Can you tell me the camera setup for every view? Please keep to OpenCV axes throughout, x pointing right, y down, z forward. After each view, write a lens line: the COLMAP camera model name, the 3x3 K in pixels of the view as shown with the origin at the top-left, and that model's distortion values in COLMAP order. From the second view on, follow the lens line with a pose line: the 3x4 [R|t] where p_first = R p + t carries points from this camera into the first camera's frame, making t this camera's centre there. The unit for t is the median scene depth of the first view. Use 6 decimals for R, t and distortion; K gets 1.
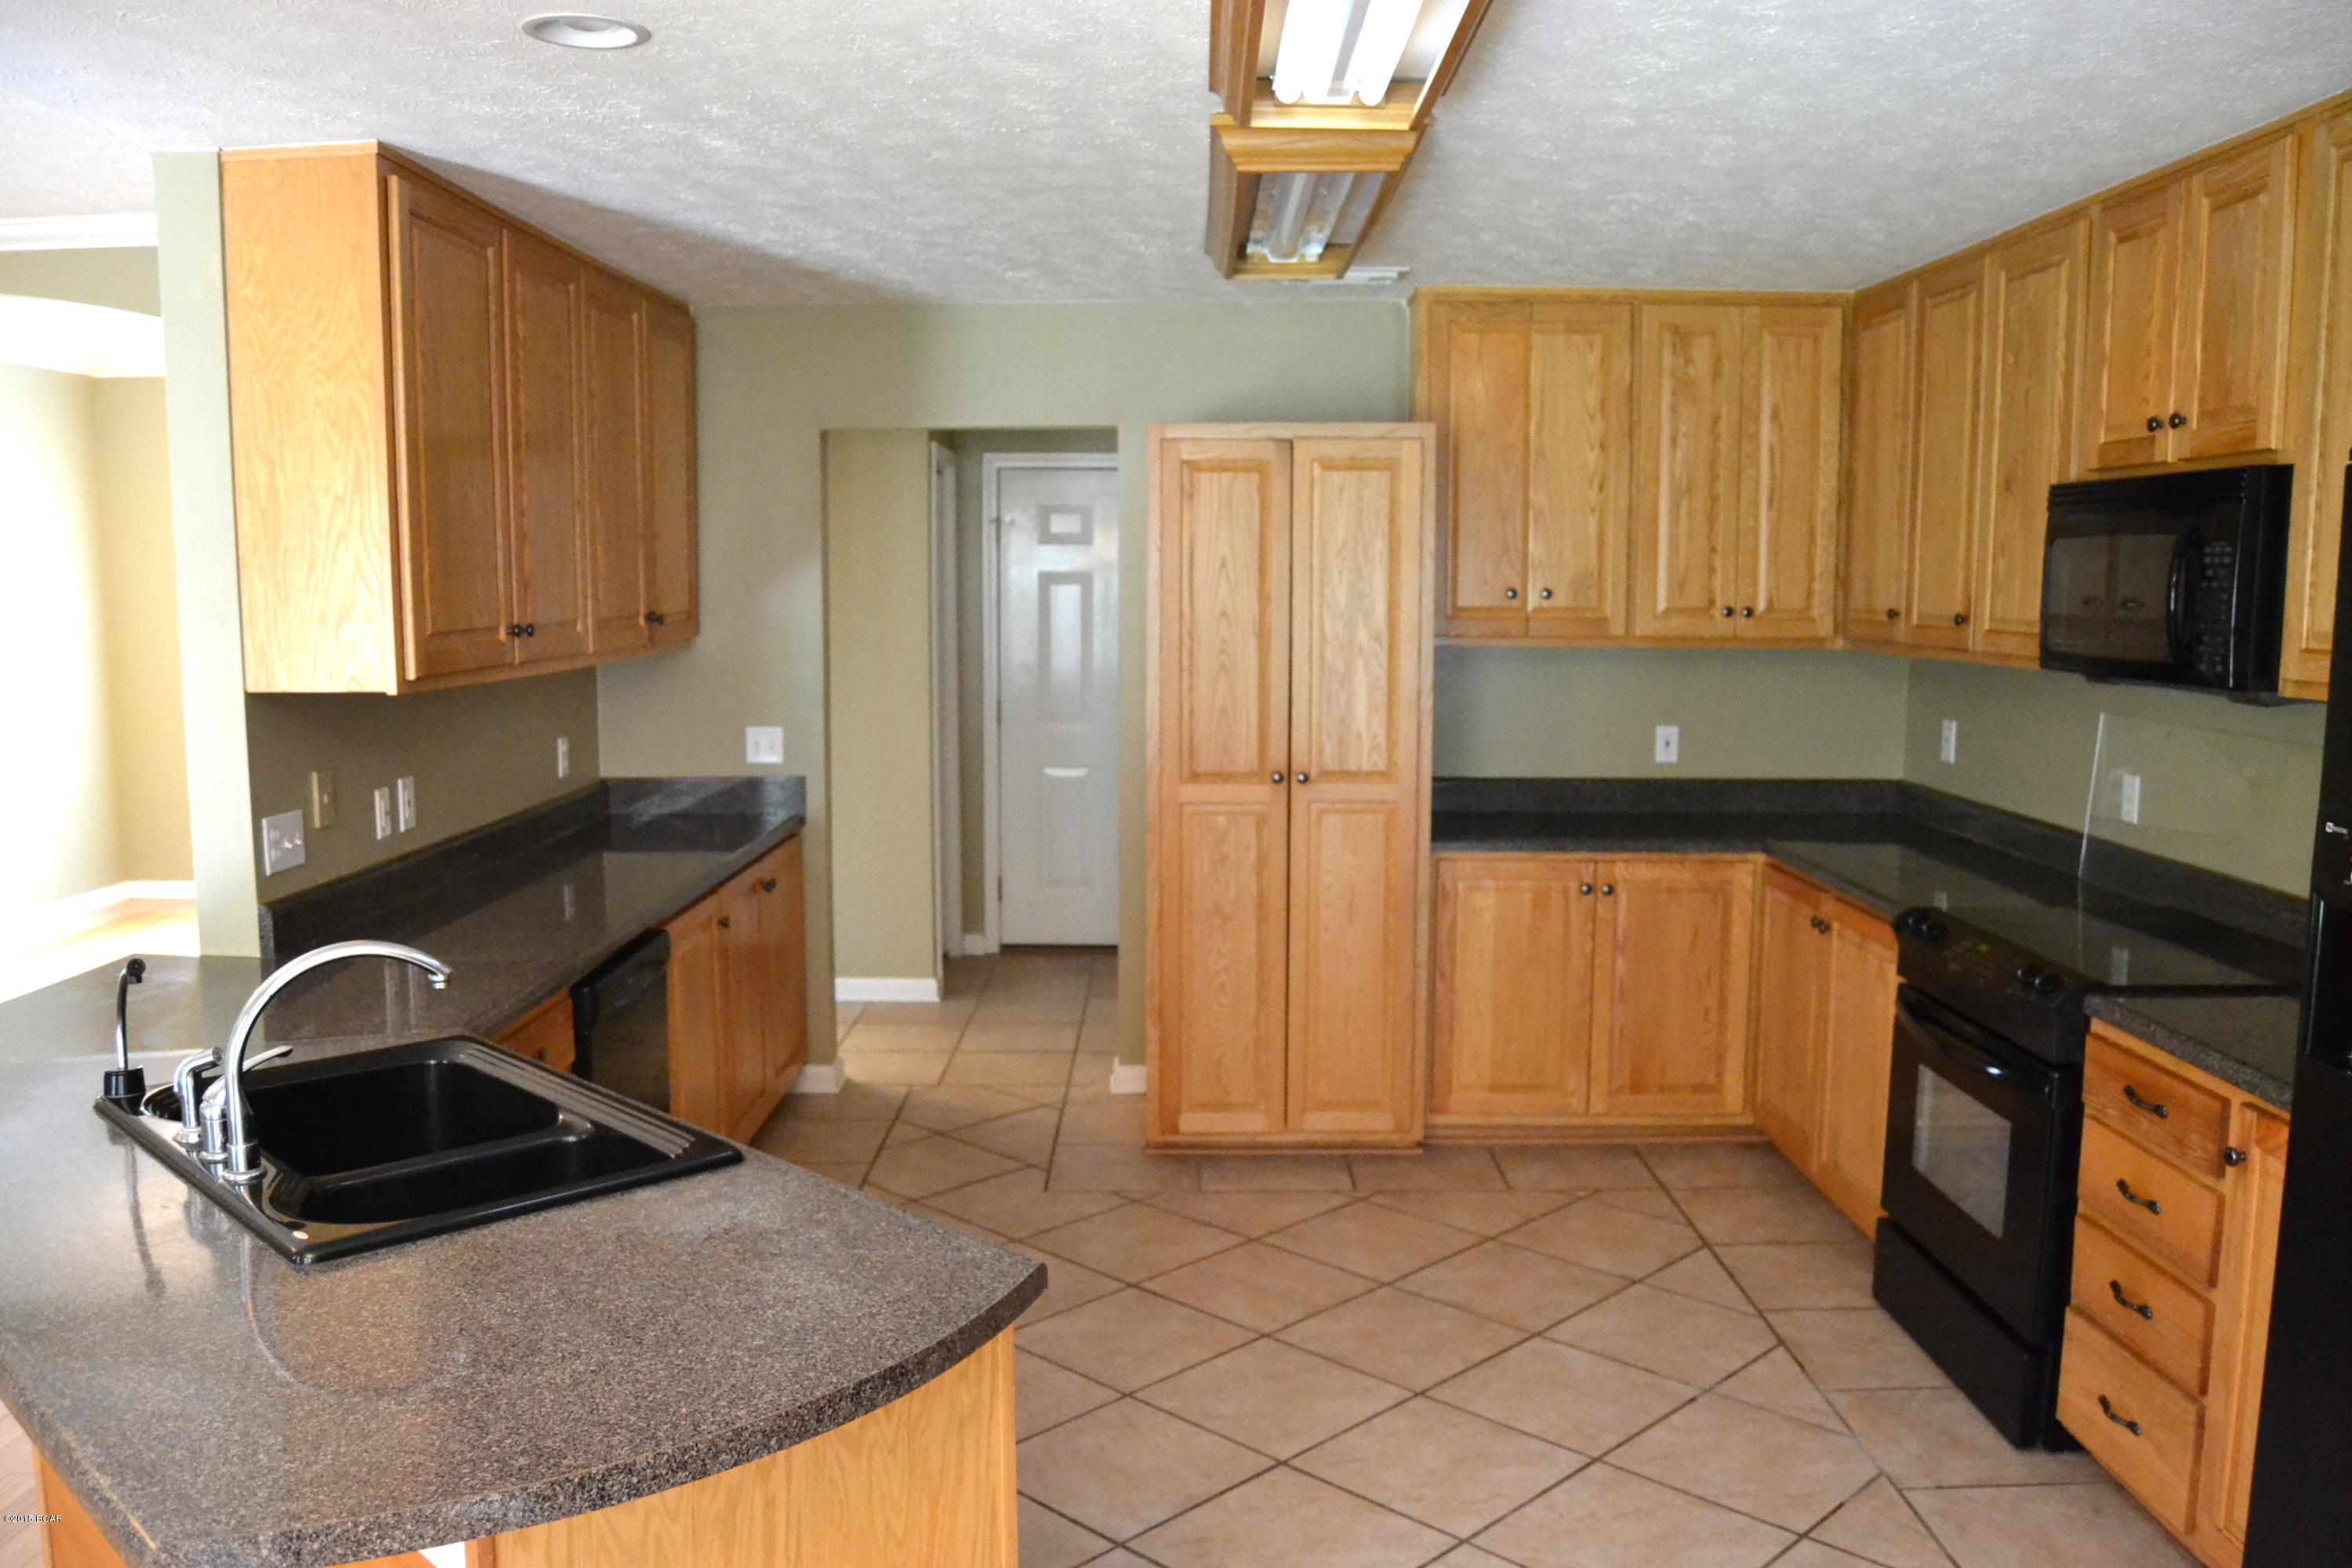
lens RADIAL K [[1878.4, 0, 1179.7], [0, 1878.4, 794.6], [0, 0, 1]] dist [-0.094036, 0.048268]
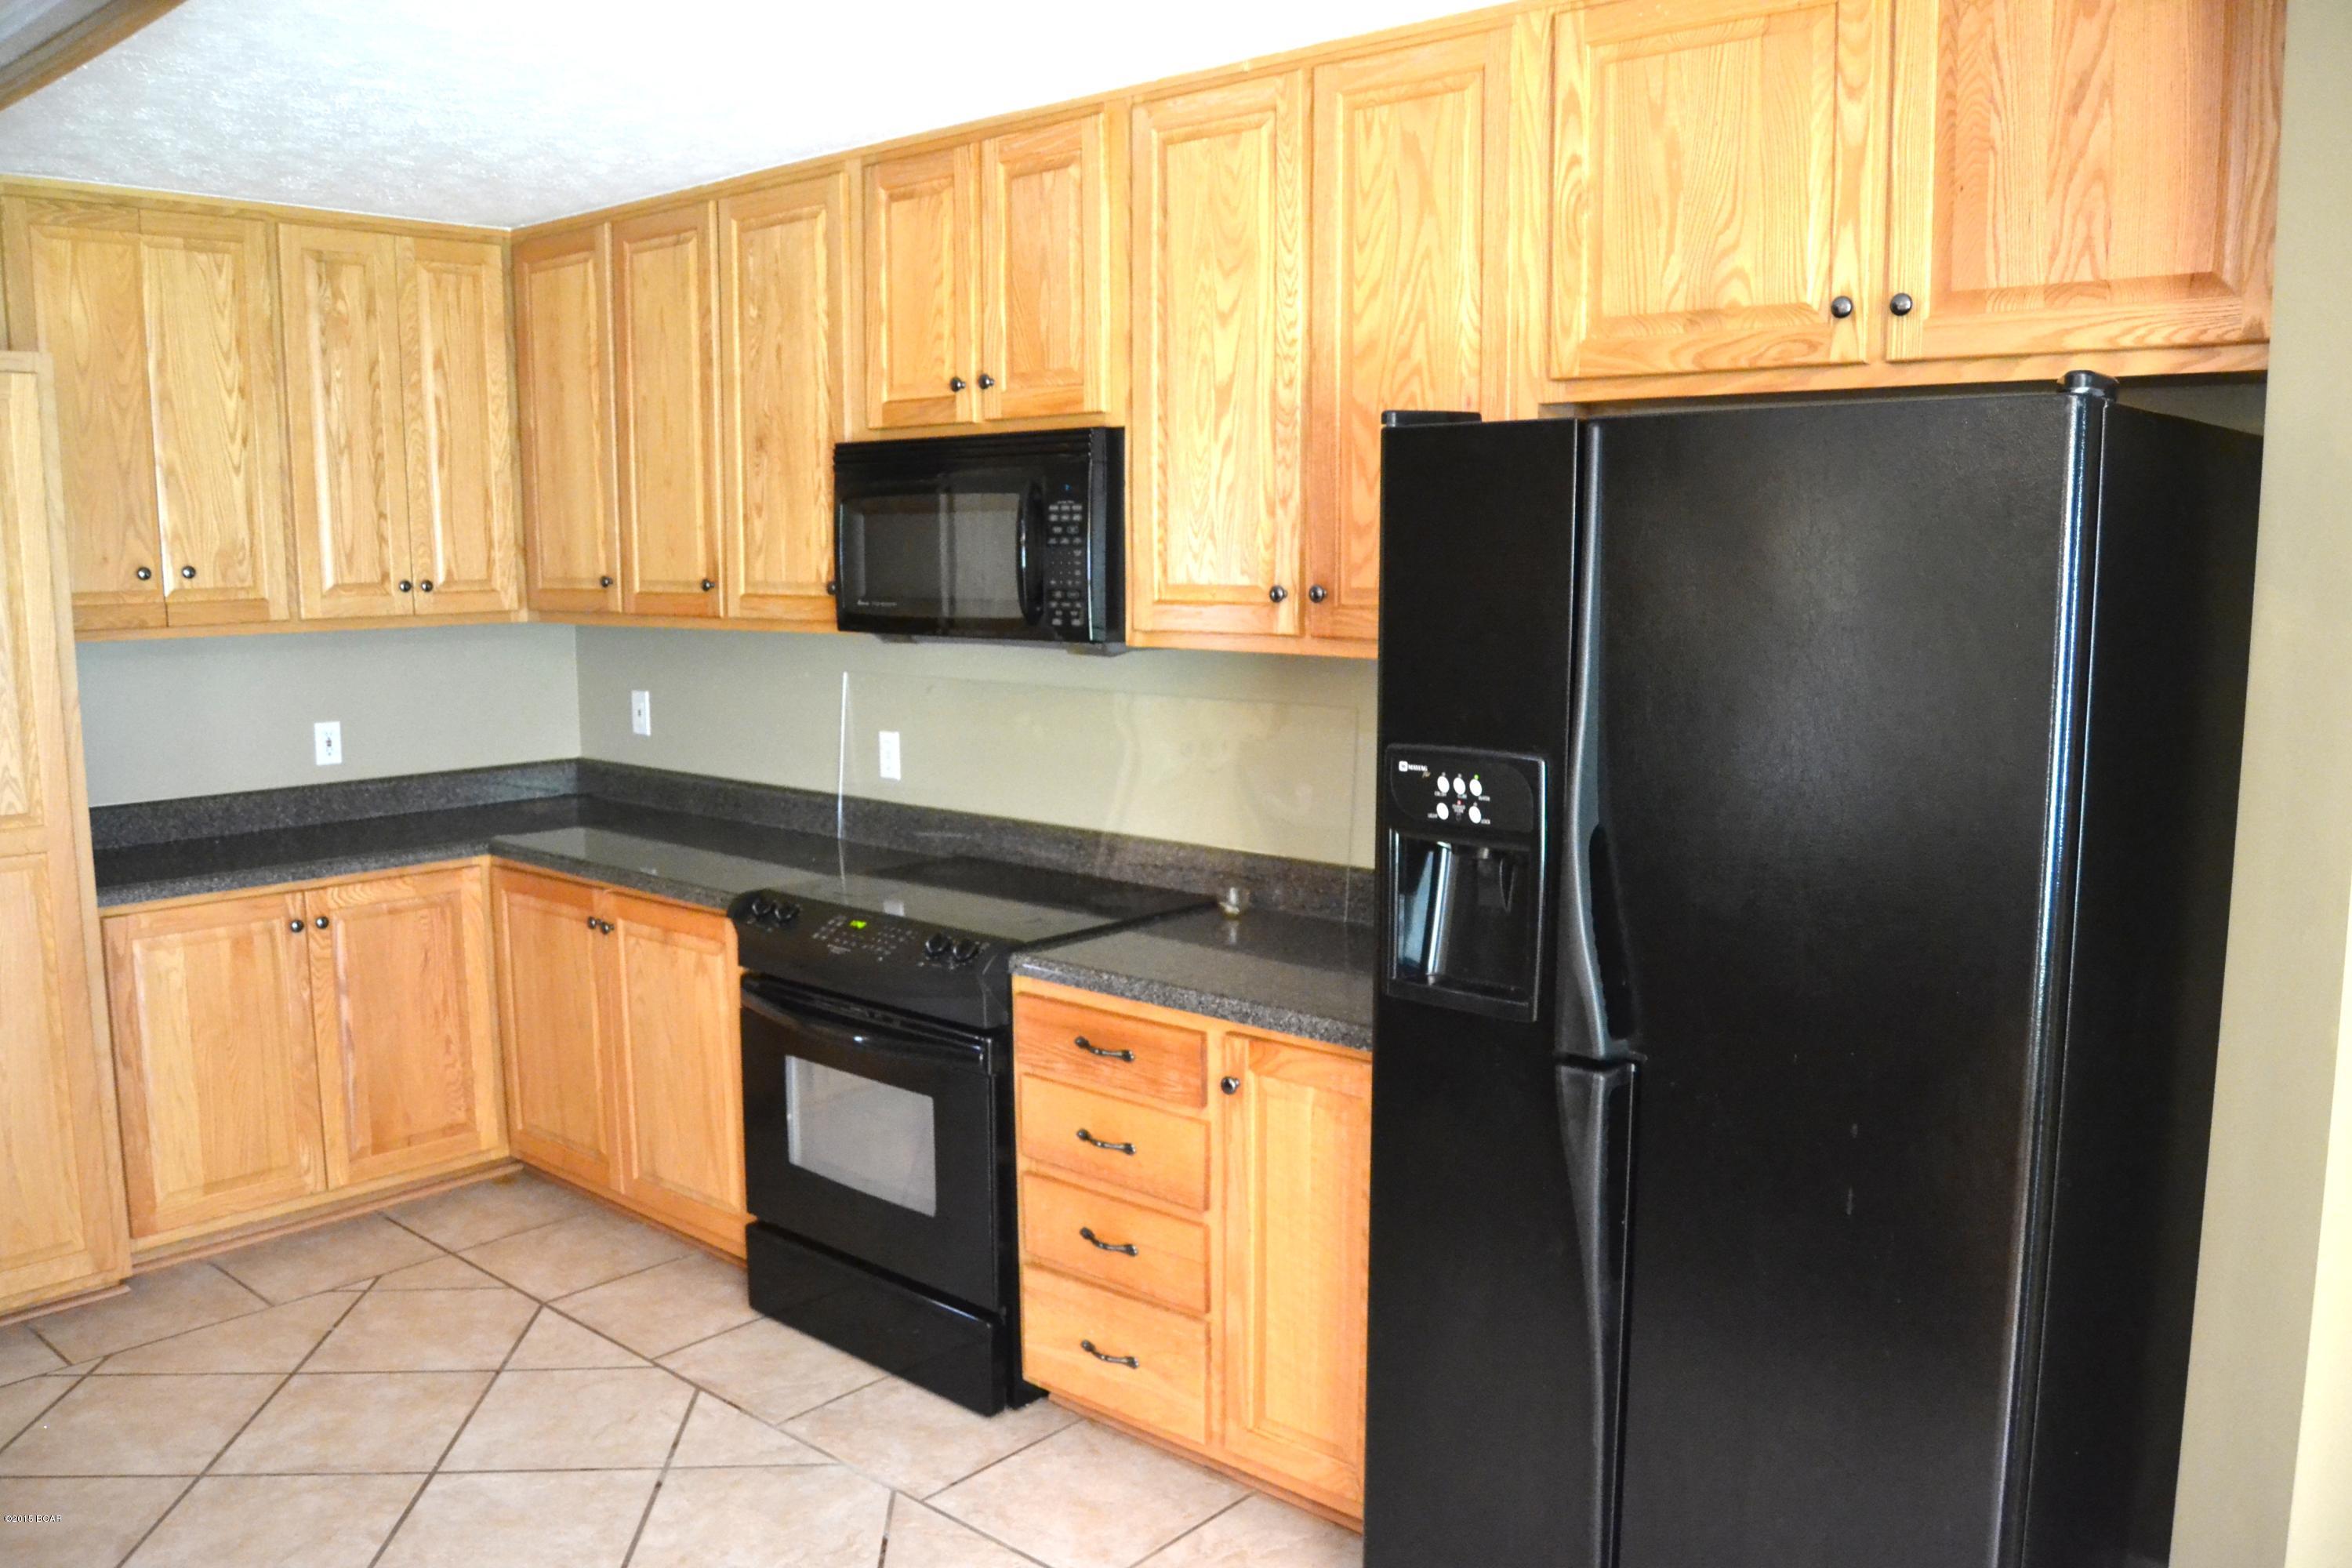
lens RADIAL K [[1878.4, 0, 1179.7], [0, 1878.4, 794.6], [0, 0, 1]] dist [-0.094036, 0.048268]
pose [[0.664619, -0.109030, 0.739185, -0.122450], [0.095157, 0.993592, 0.060997, -0.020227], [-0.741099, 0.029799, 0.670735, 0.159191]]
